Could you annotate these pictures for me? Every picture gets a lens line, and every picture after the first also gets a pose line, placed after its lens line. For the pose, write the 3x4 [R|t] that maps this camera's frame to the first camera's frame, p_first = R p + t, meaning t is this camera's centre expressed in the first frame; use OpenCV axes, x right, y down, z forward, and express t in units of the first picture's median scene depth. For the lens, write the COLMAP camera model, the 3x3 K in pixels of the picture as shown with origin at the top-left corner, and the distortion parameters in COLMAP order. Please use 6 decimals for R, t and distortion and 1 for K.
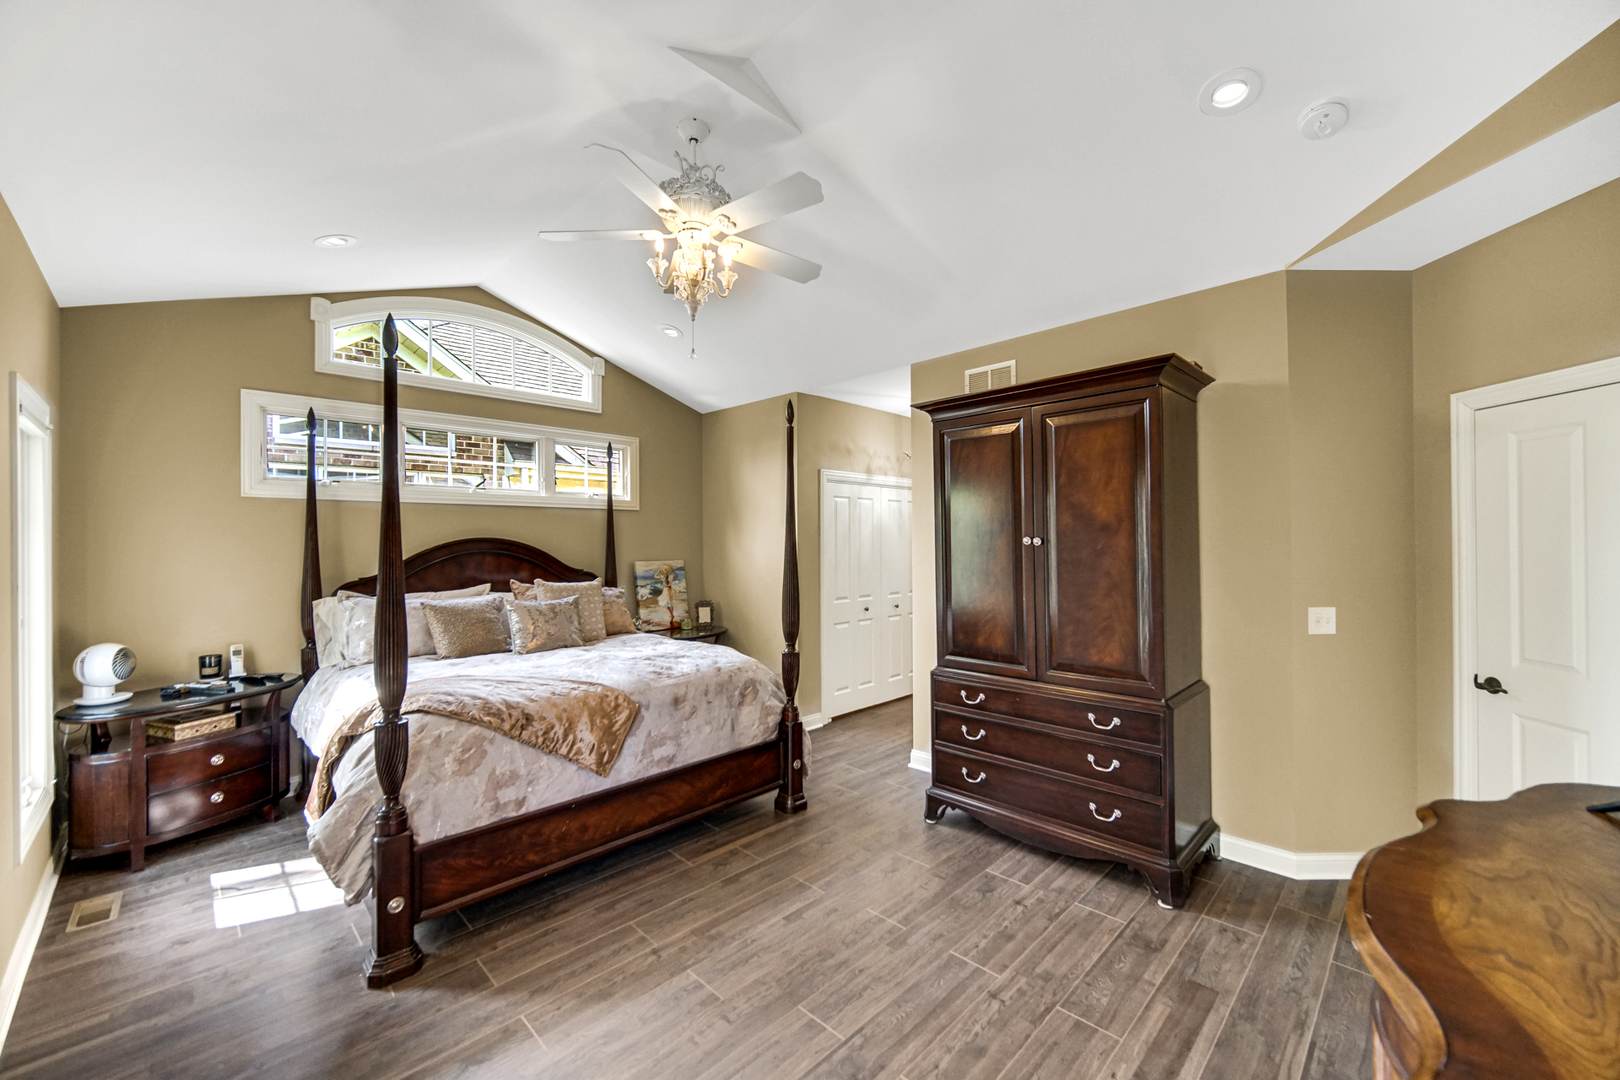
lens RADIAL K [[637.4, 0, 810.8], [0, 637.4, 539.3], [0, 0, 1]] dist [-0.000524, -0.000038]
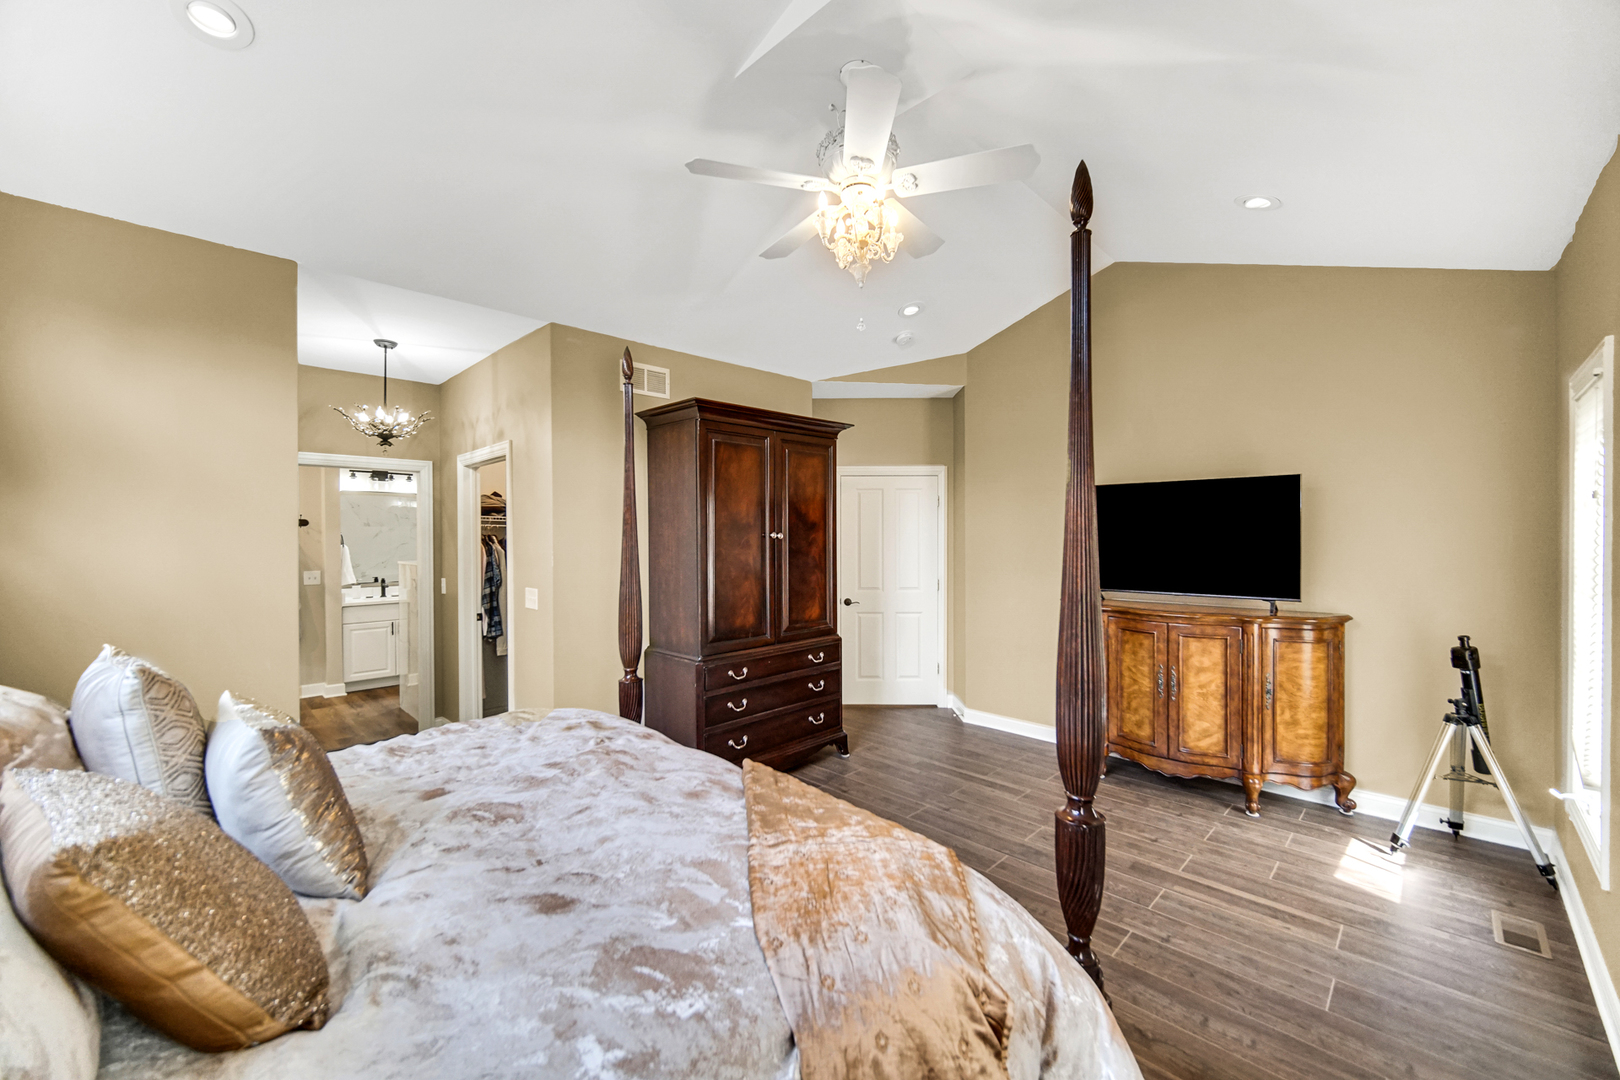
lens RADIAL K [[637.4, 0, 814.4], [0, 637.4, 541.9], [0, 0, 1]] dist [-0.000524, -0.000038]
pose [[-0.007310, -0.000530, 0.999973, -0.904543], [0.004155, 0.999991, 0.000560, 0.015170], [-0.999965, 0.004159, -0.007308, 0.894334]]
